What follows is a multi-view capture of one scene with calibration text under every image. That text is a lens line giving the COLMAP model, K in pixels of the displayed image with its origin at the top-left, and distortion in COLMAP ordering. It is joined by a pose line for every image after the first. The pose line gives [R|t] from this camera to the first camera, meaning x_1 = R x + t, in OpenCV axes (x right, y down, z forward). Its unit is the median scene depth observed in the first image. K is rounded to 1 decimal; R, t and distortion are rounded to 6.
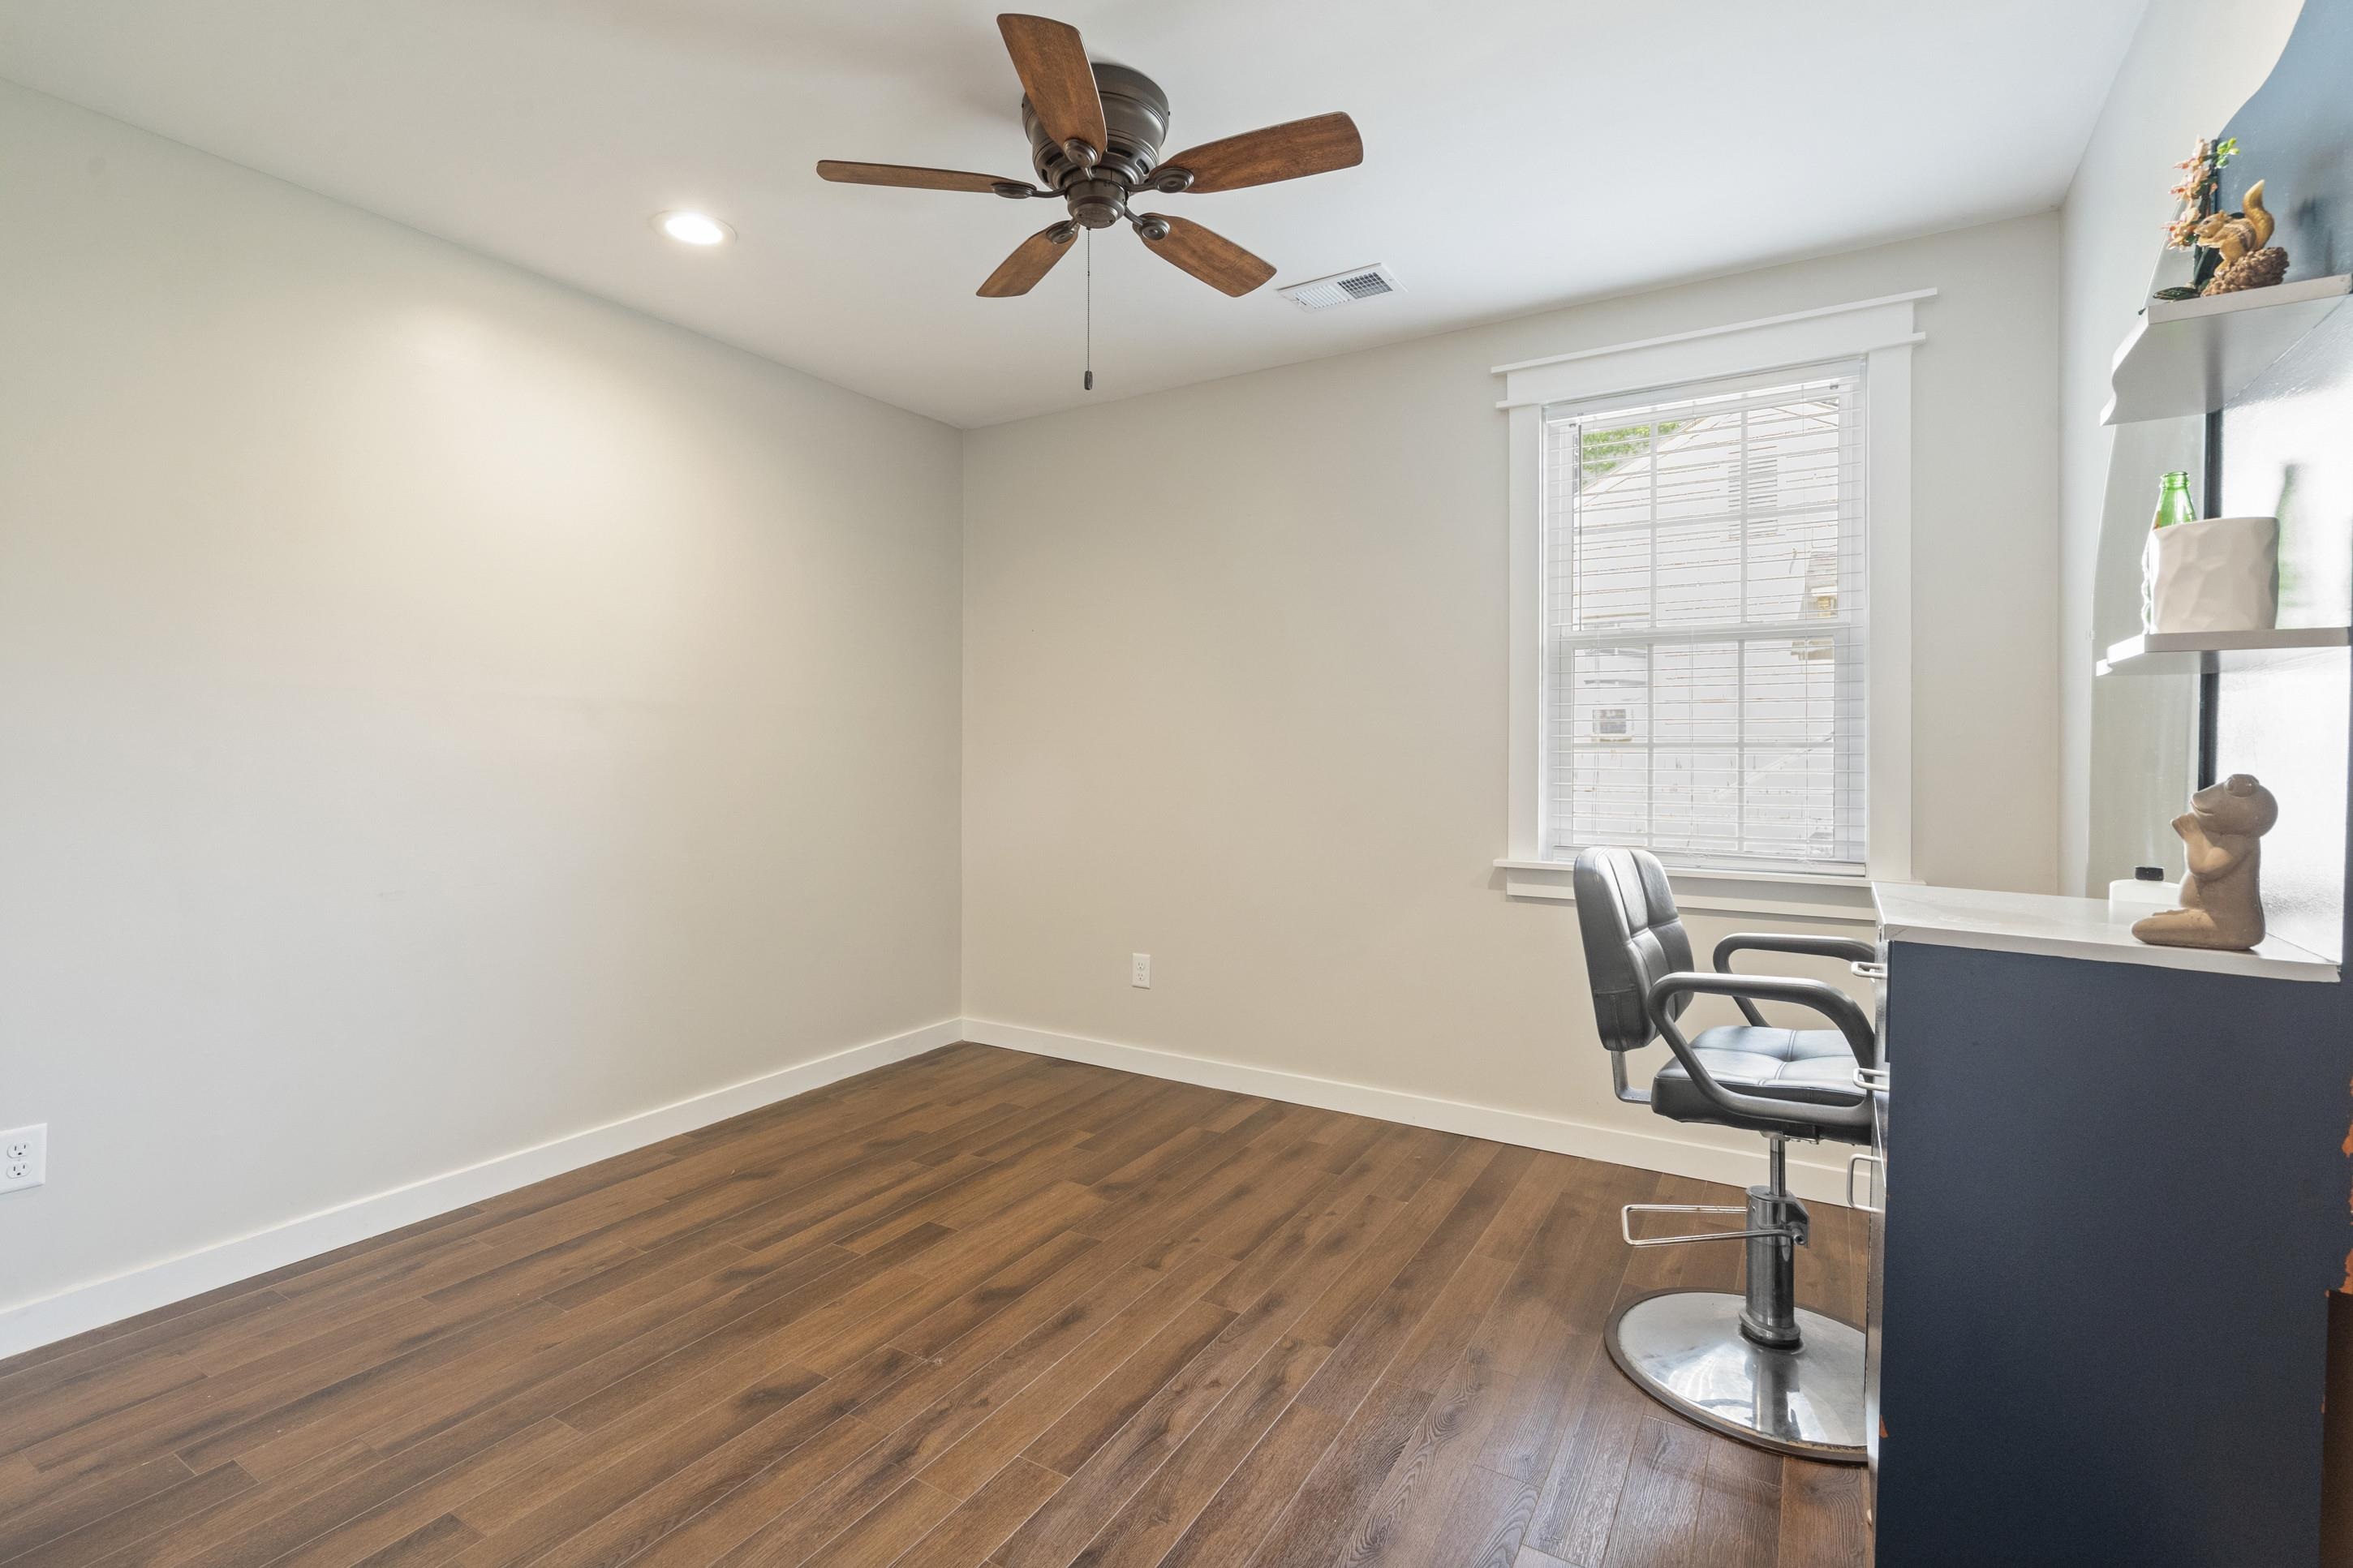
lens RADIAL K [[1068.4, 0, 1180.0], [0, 1068.4, 763.9], [0, 0, 1]] dist [-0.002529, 0.001360]
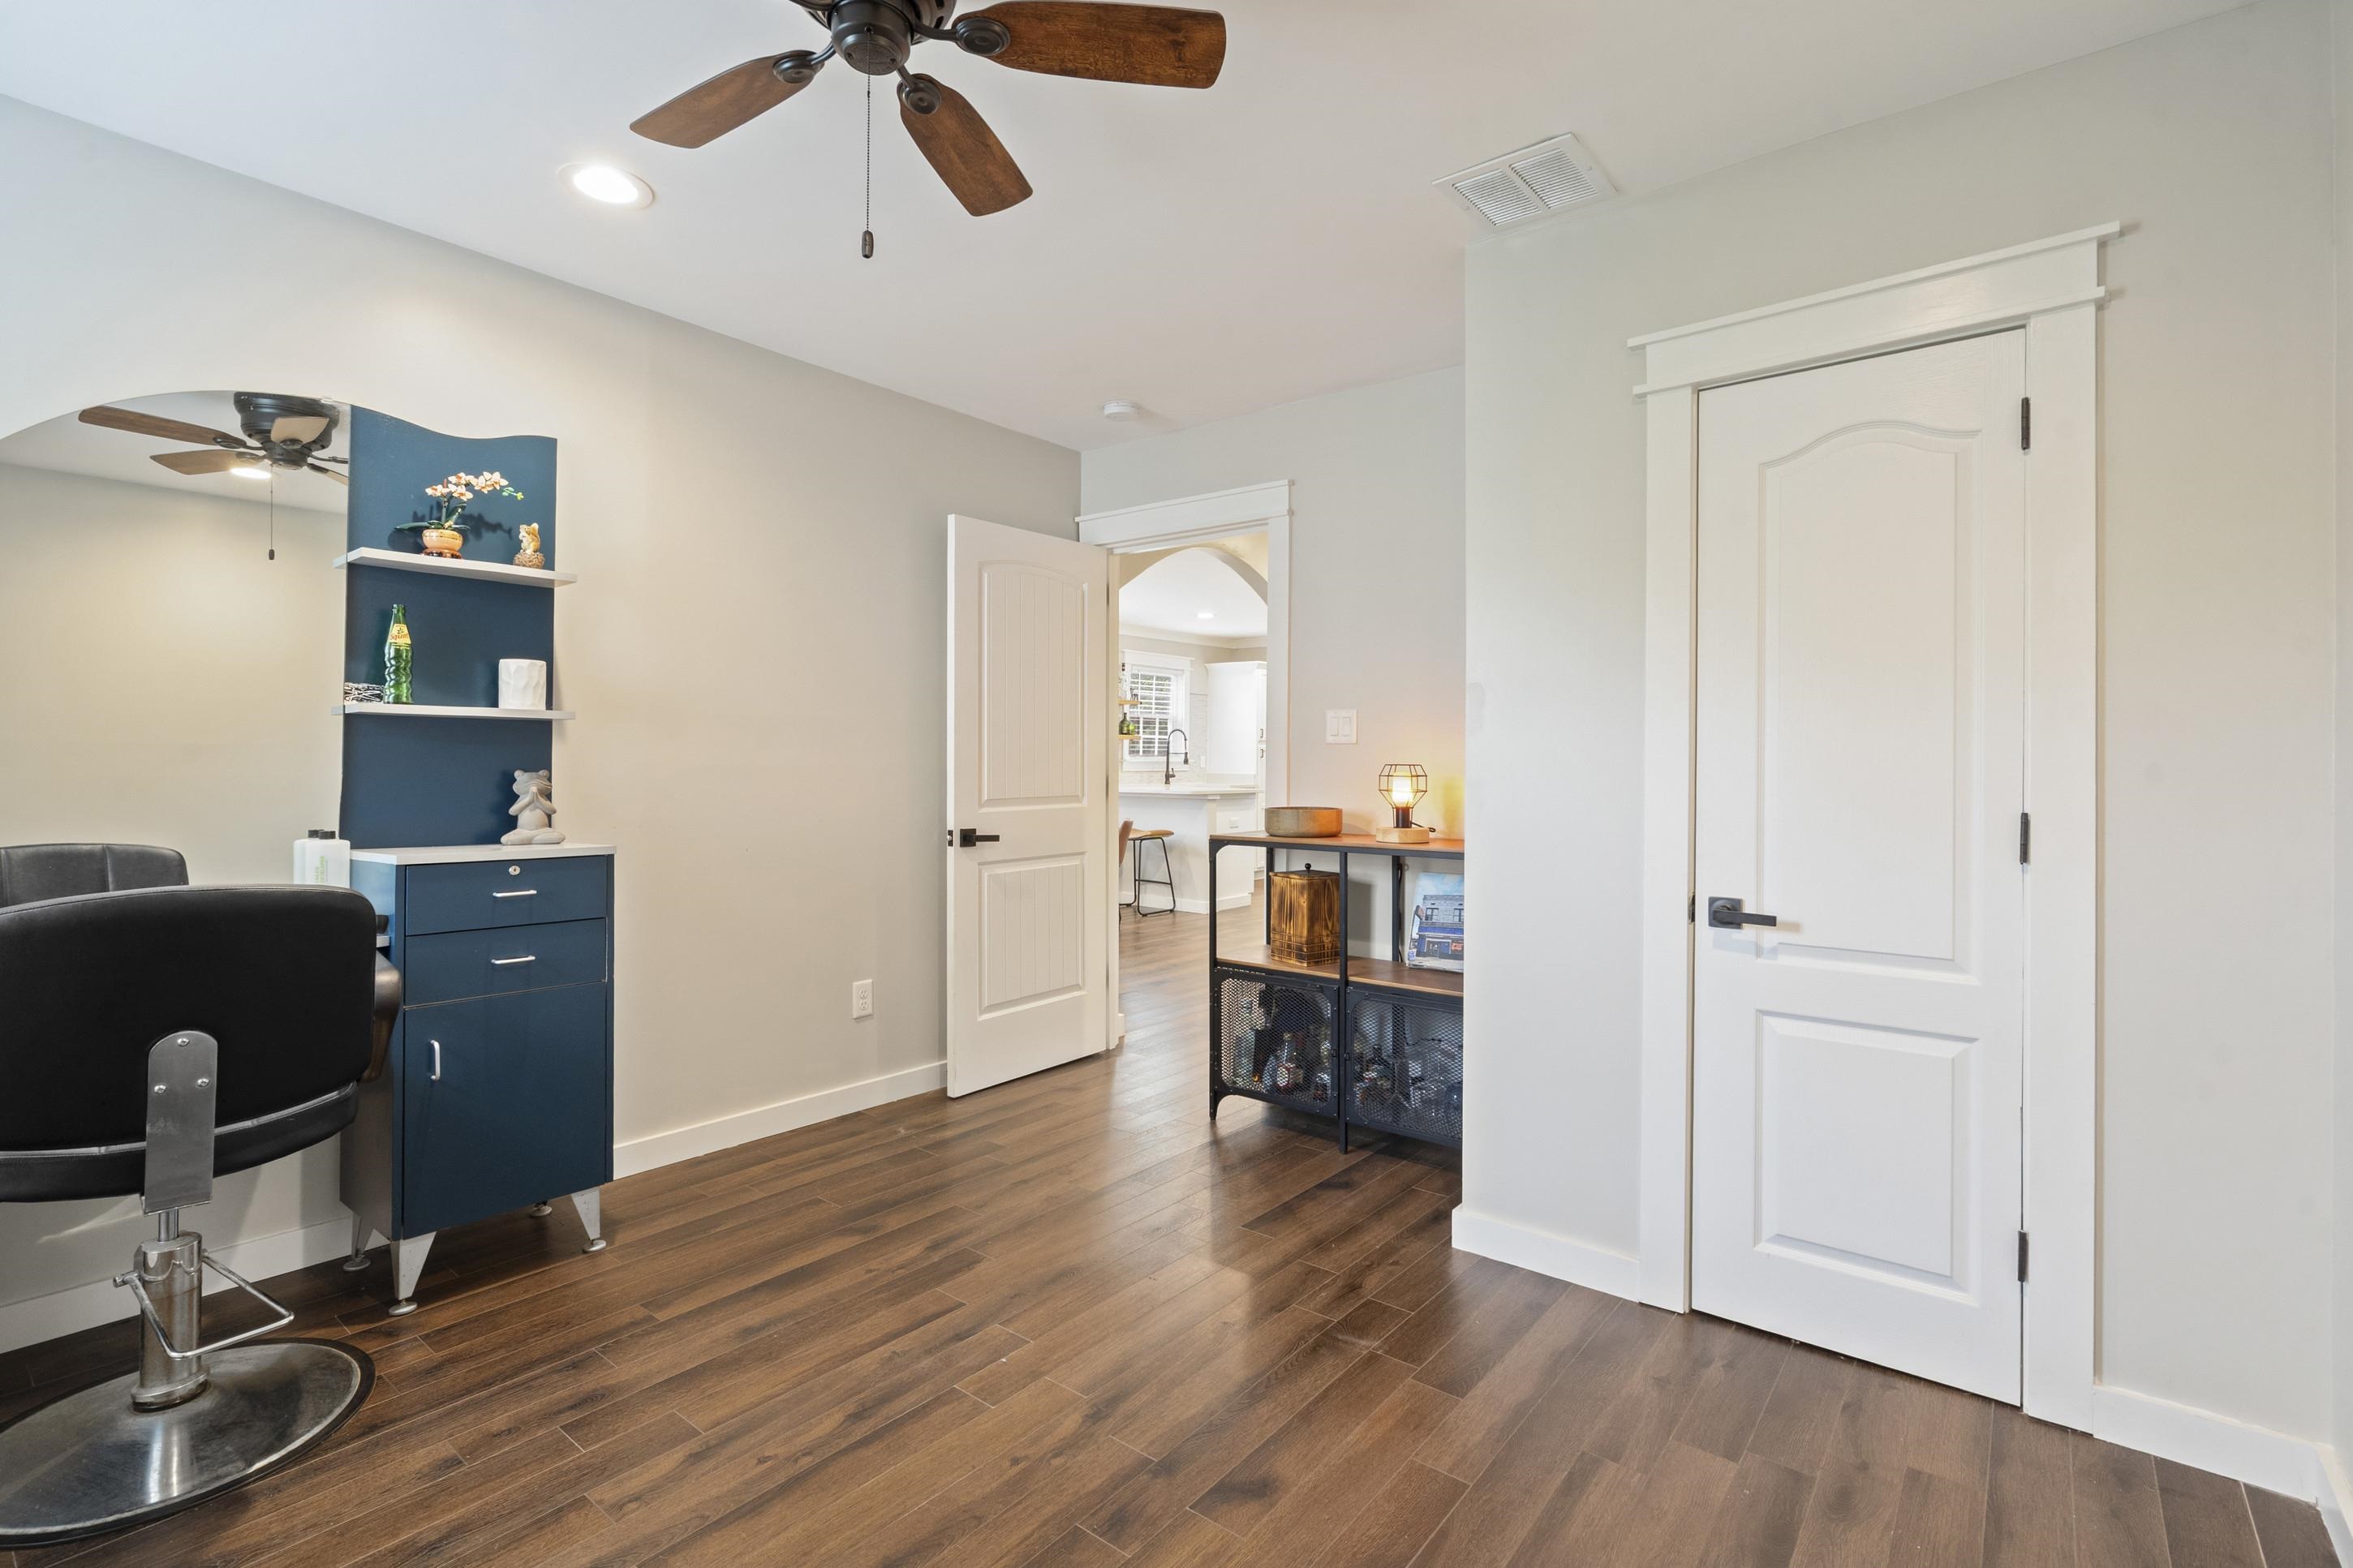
lens RADIAL K [[1068.4, 0, 1173.3], [0, 1068.4, 764.7], [0, 0, 1]] dist [-0.002529, 0.001360]
pose [[-0.990539, -0.011488, 0.136748, -0.449450], [-0.010371, 0.999907, 0.008881, -0.019839], [-0.136837, 0.007379, -0.990566, 1.937065]]
